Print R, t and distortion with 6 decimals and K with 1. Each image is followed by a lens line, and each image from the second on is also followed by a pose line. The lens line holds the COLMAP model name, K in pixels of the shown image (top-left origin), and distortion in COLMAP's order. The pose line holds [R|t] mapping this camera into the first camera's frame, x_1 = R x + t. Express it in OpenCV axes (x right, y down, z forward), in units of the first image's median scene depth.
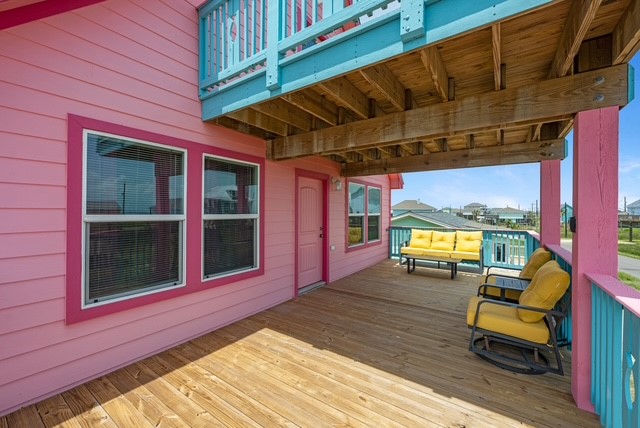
lens RADIAL K [[260.6, 0, 319.5], [0, 260.6, 212.3], [0, 0, 1]] dist [0.000076, -0.000006]
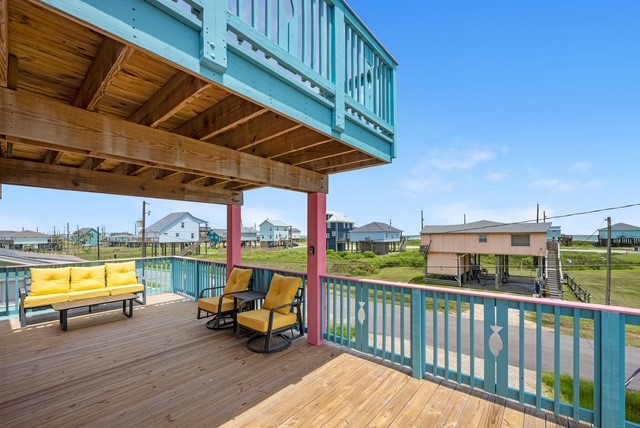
lens RADIAL K [[264.9, 0, 320.0], [0, 264.9, 237.0], [0, 0, 1]] dist [0.001659, 0.000053]
pose [[0.085465, -0.006159, 0.996322, -0.517764], [-0.000030, 0.999981, 0.006184, -0.039747], [-0.996341, -0.000559, 0.085463, 0.435282]]
